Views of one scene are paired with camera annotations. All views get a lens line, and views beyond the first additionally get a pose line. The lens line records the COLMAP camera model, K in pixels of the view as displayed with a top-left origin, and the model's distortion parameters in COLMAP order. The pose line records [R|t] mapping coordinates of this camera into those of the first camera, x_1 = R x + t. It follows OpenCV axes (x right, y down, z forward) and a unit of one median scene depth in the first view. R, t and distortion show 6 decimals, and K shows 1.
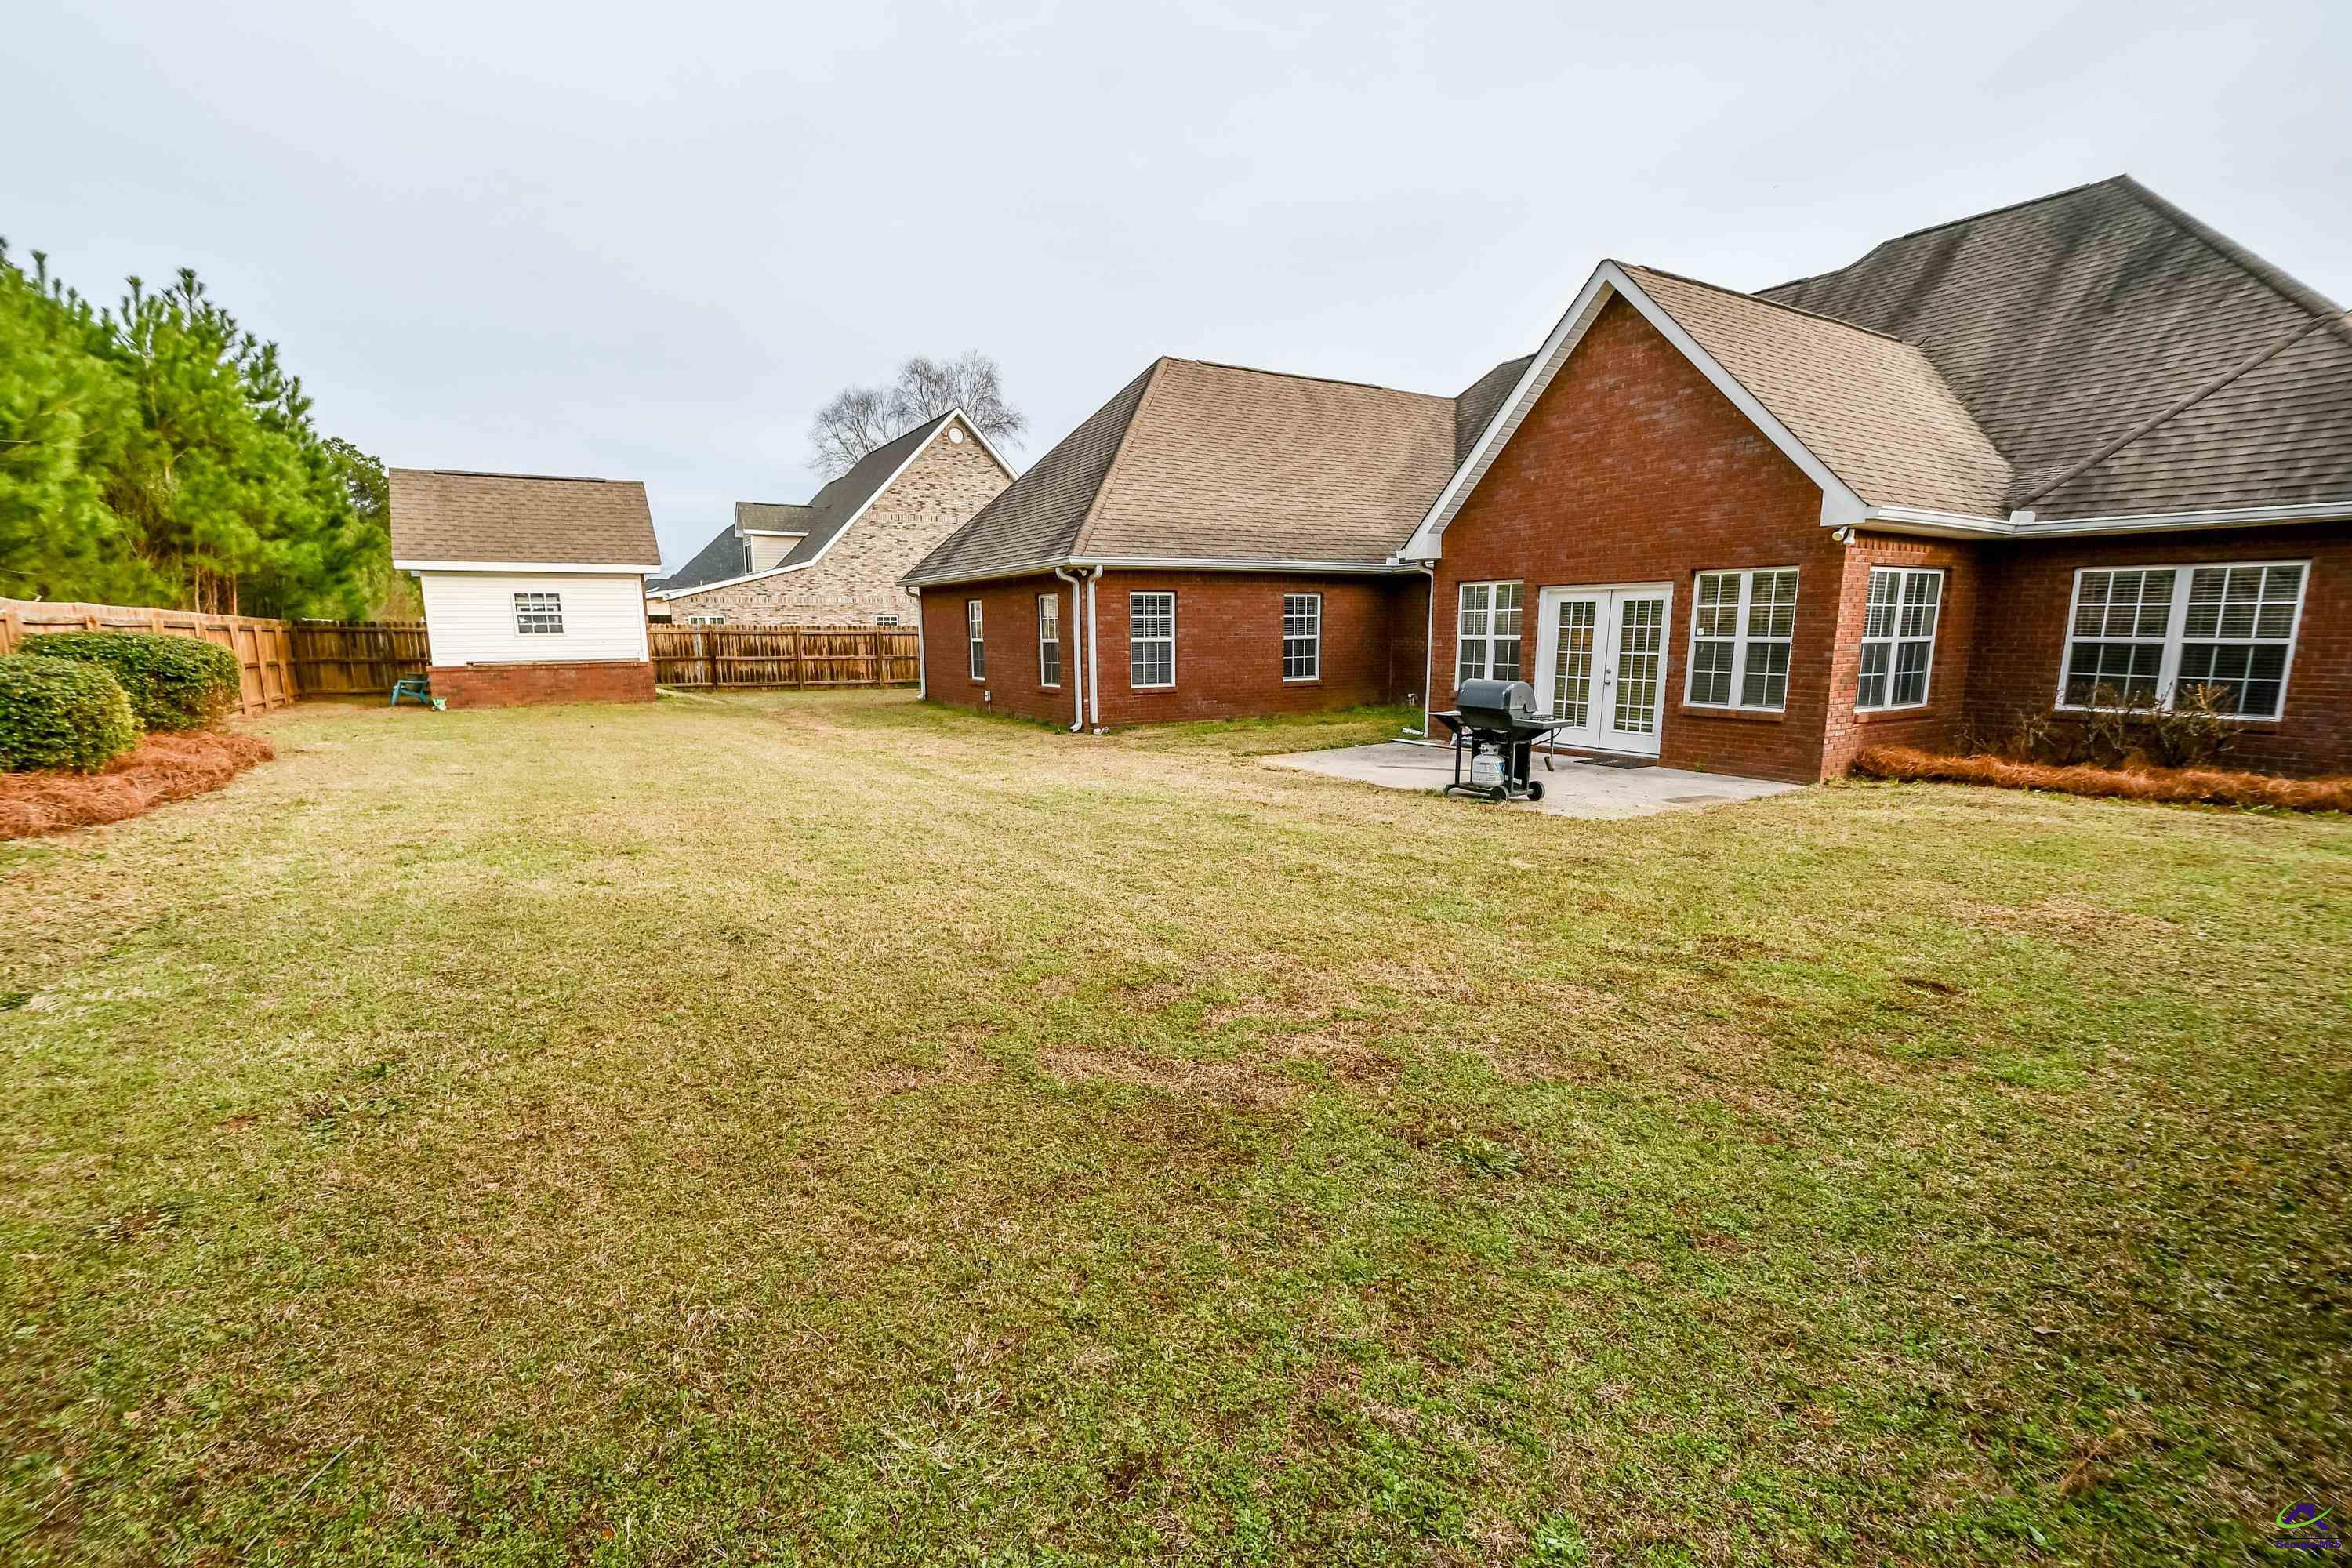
lens RADIAL K [[1035.4, 0, 1159.6], [0, 1035.4, 803.8], [0, 0, 1]] dist [-0.004688, -0.002405]
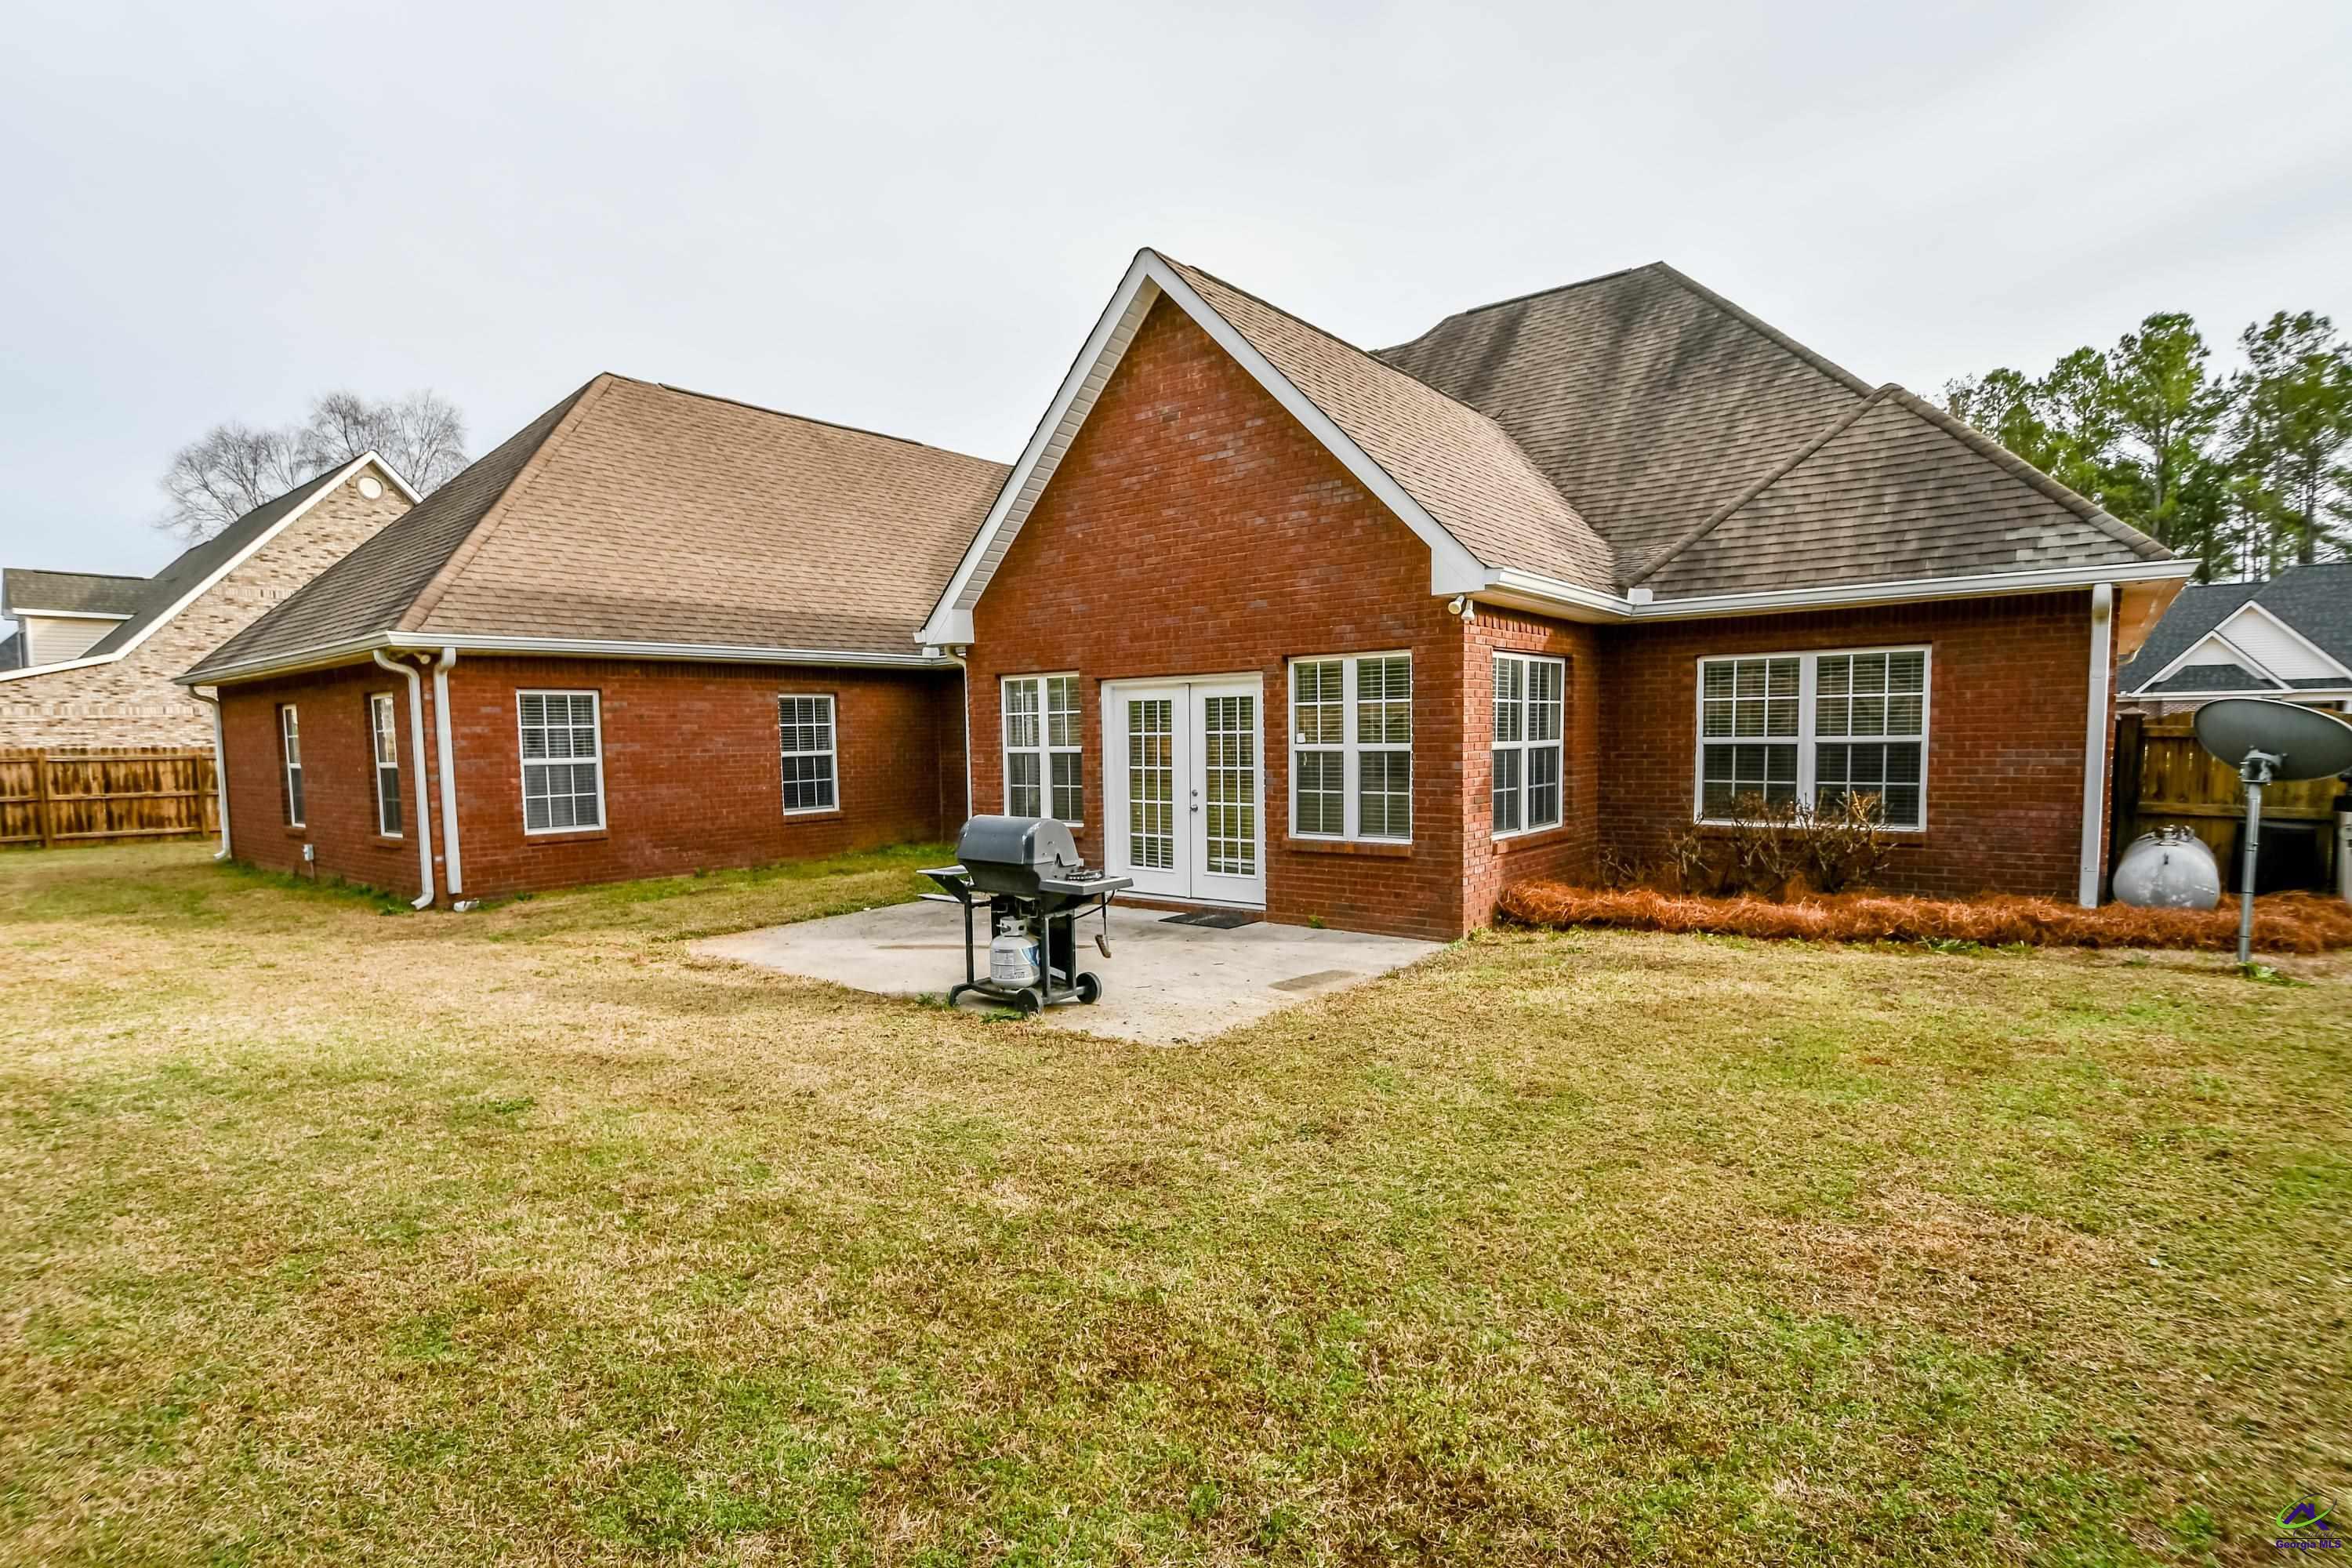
lens RADIAL K [[1141.5, 0, 1177.2], [0, 1141.5, 772.3], [0, 0, 1]] dist [-0.004132, -0.009254]
pose [[0.934959, -0.022735, 0.354026, 0.149644], [0.072167, 0.989266, -0.127059, -0.044298], [-0.347337, 0.144344, 0.926565, 0.275635]]
